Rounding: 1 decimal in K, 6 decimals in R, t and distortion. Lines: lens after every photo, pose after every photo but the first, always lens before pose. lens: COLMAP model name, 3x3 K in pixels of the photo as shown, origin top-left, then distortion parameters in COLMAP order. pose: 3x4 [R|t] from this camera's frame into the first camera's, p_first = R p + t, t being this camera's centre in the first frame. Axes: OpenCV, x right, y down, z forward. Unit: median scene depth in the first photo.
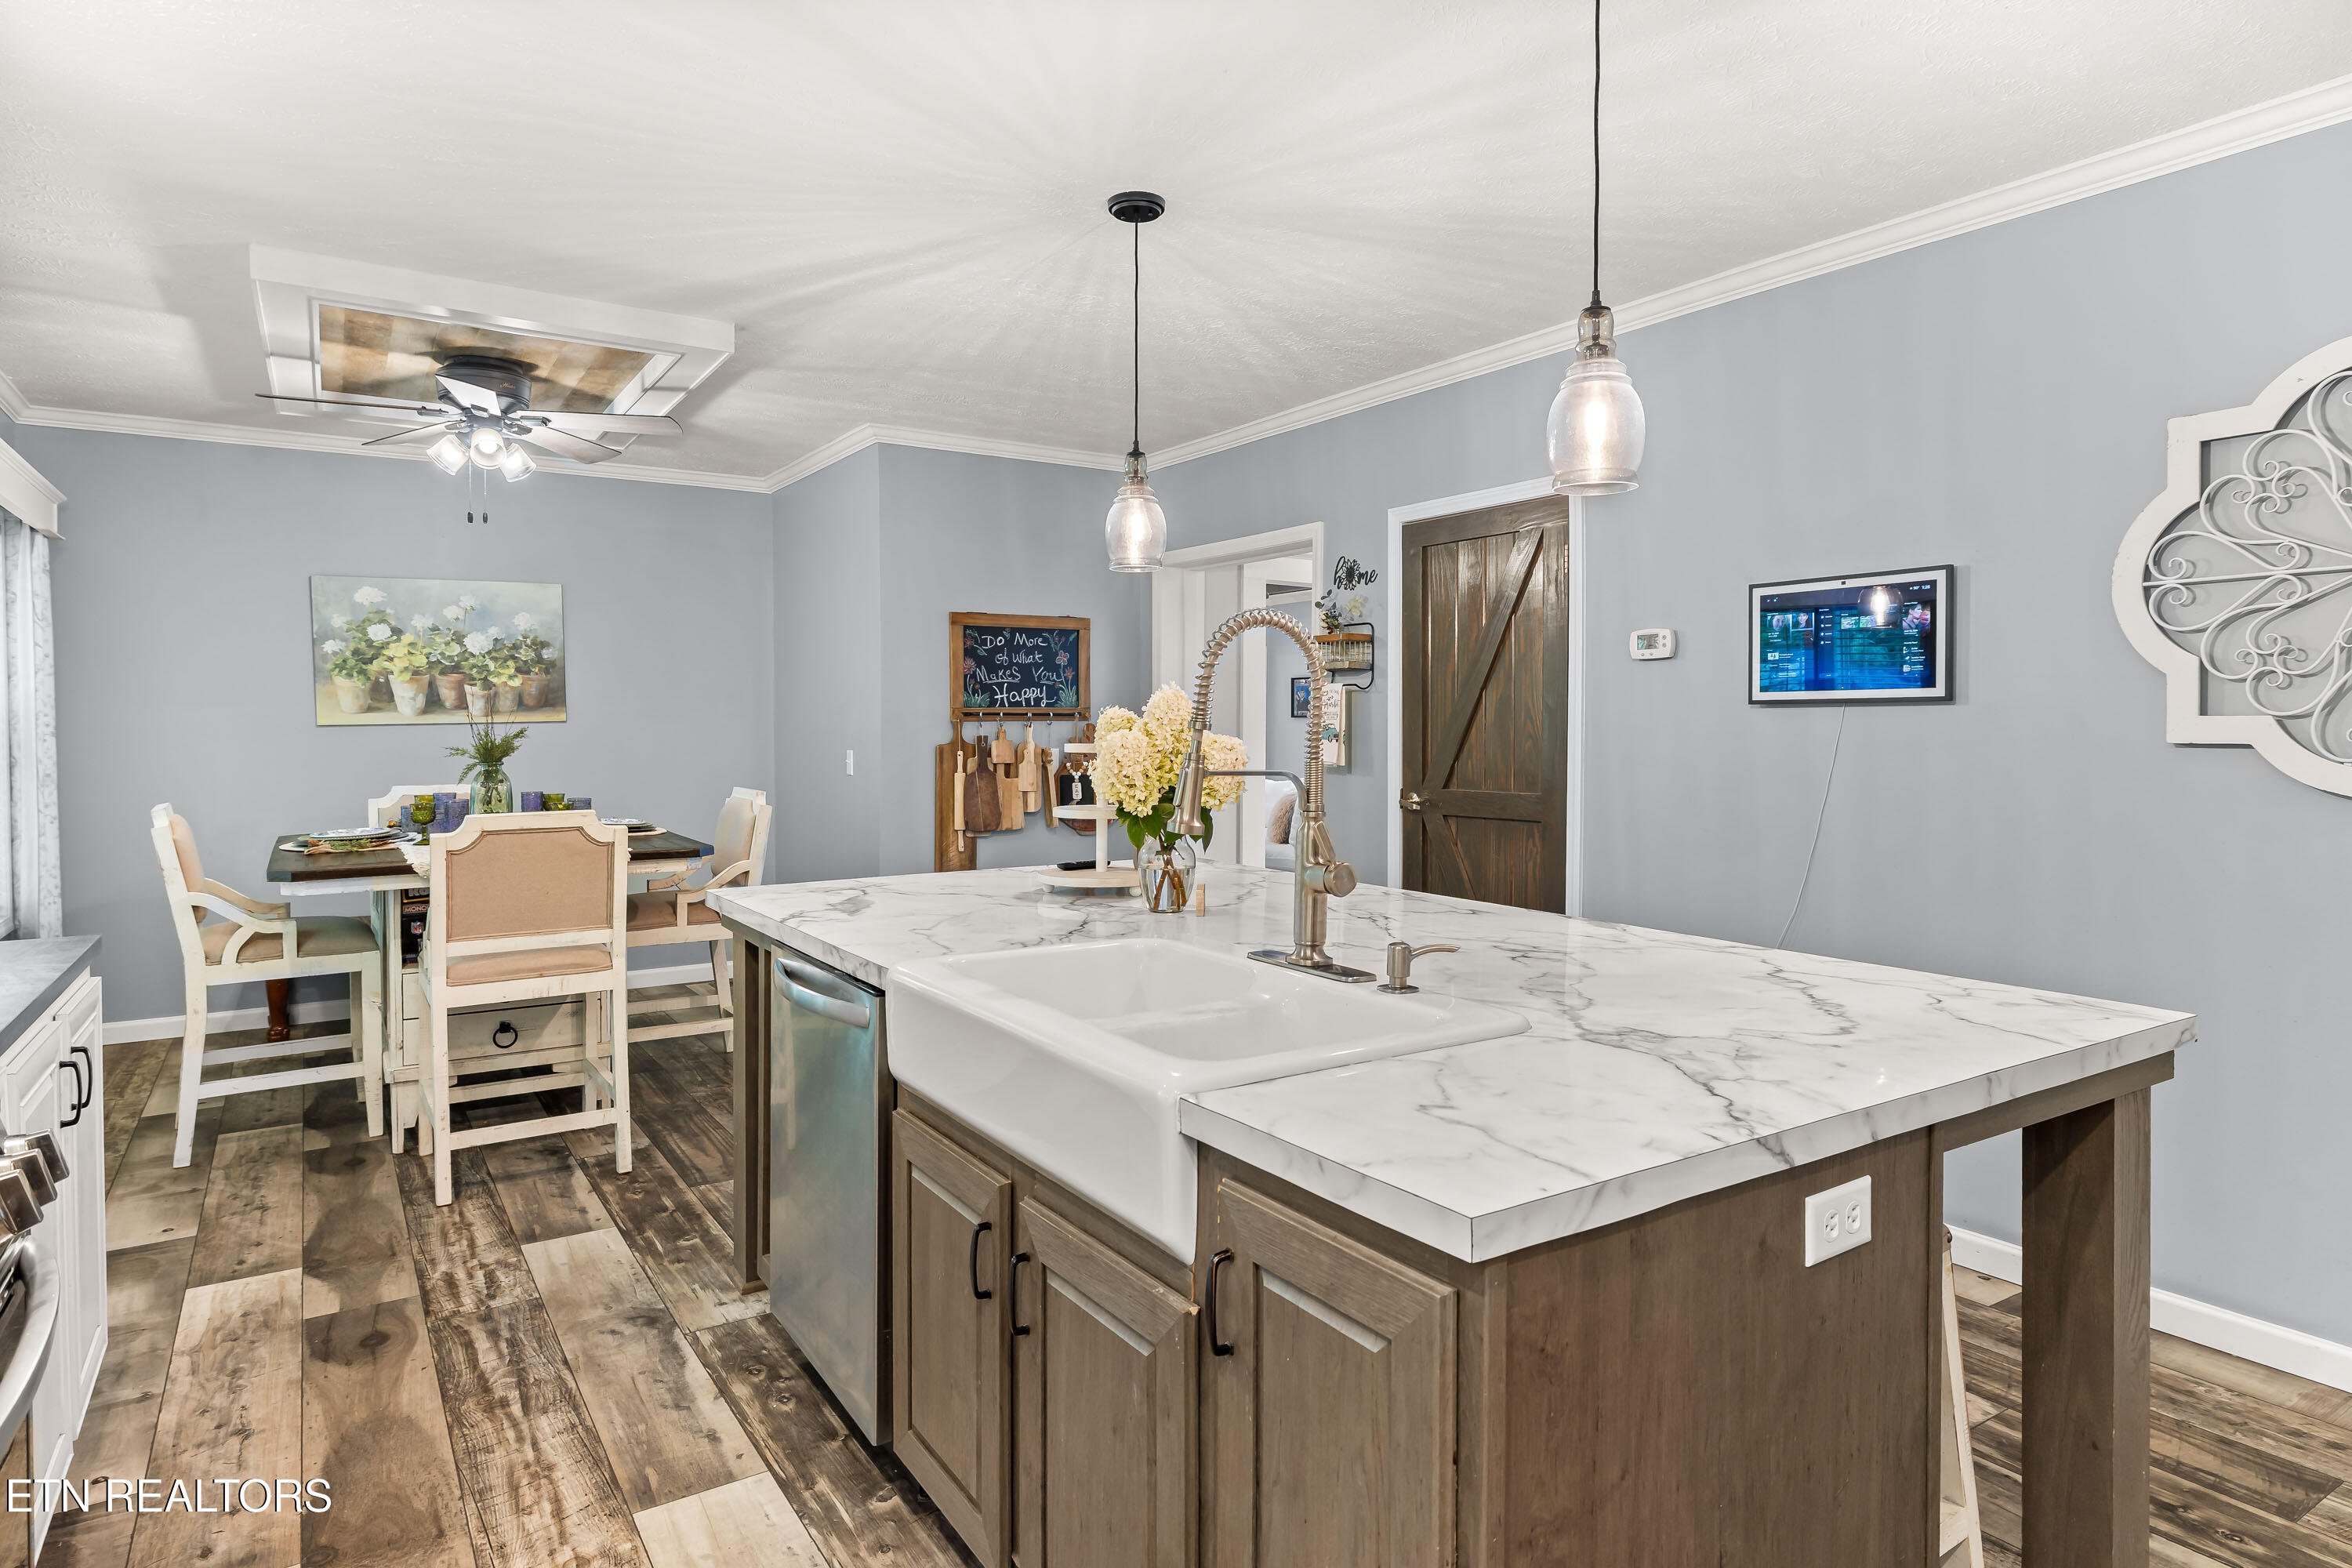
lens RADIAL K [[1332.8, 0, 1152.6], [0, 1332.8, 741.3], [0, 0, 1]] dist [0.003833, -0.002131]
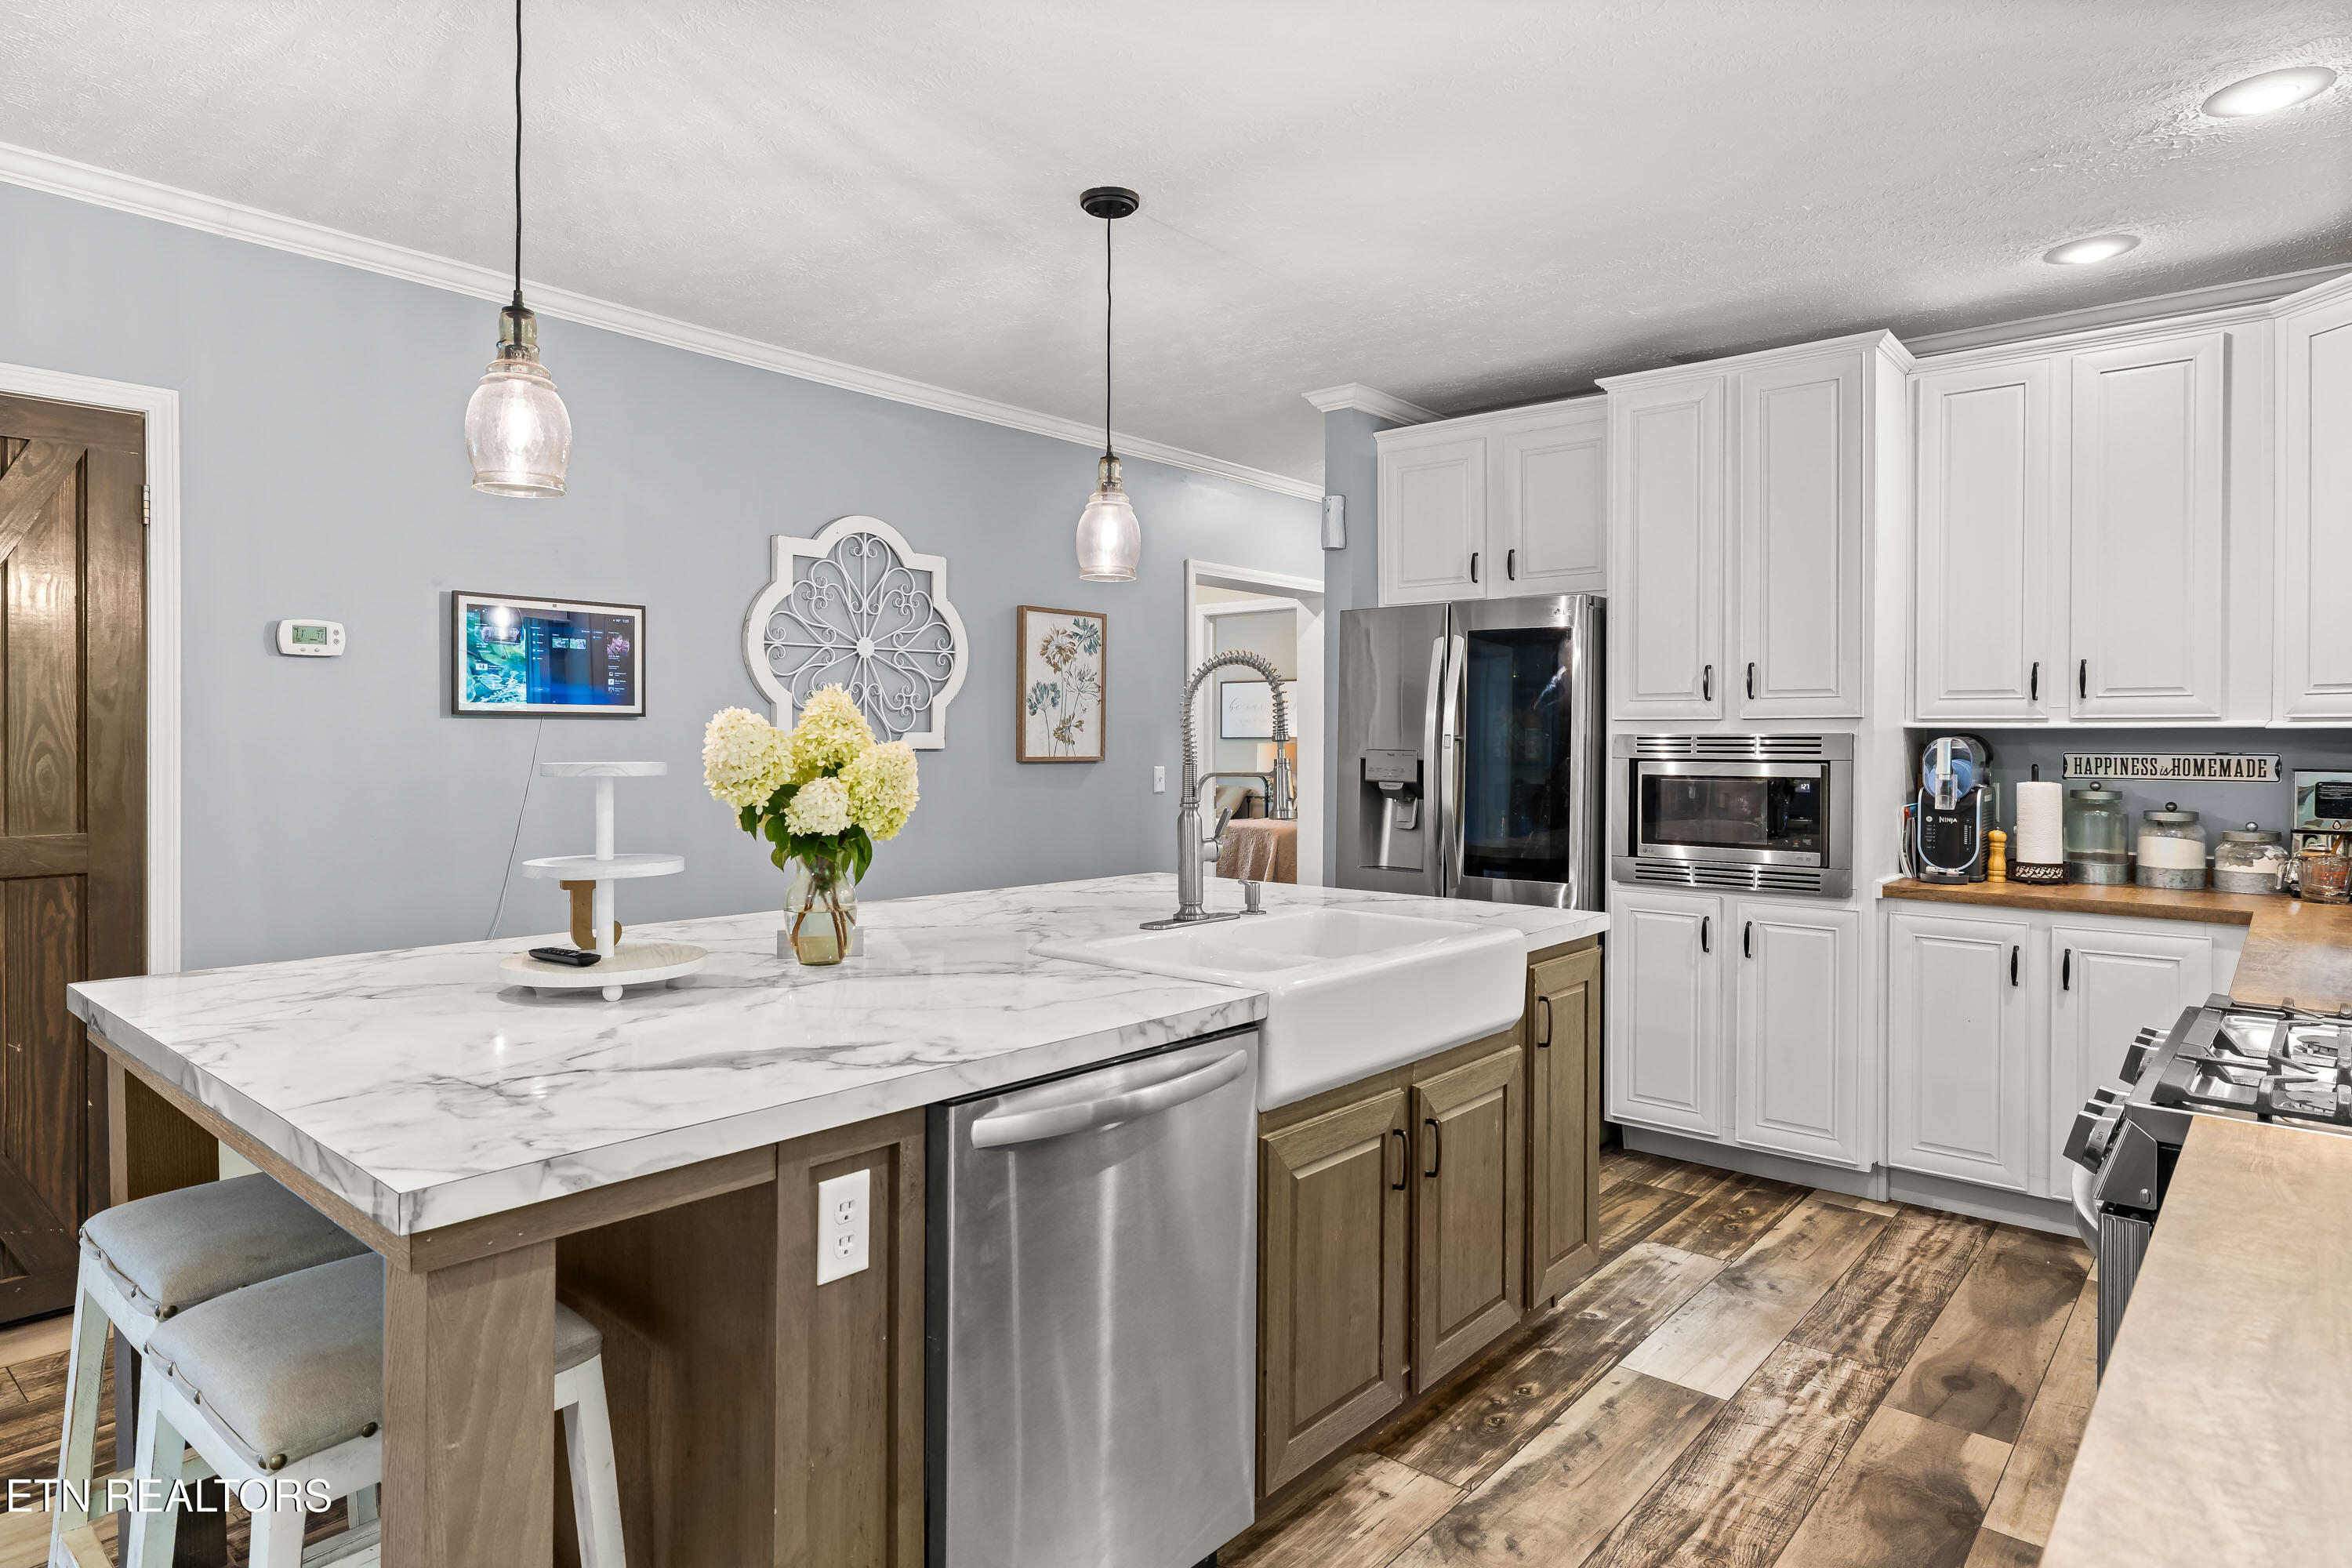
lens RADIAL K [[1332.8, 0, 1189.3], [0, 1332.8, 734.9], [0, 0, 1]] dist [0.003833, -0.002131]
pose [[-0.299092, 0.008222, 0.954189, -0.918735], [0.007816, 0.999950, -0.006167, -0.010053], [-0.954192, 0.005614, -0.299142, 1.245308]]
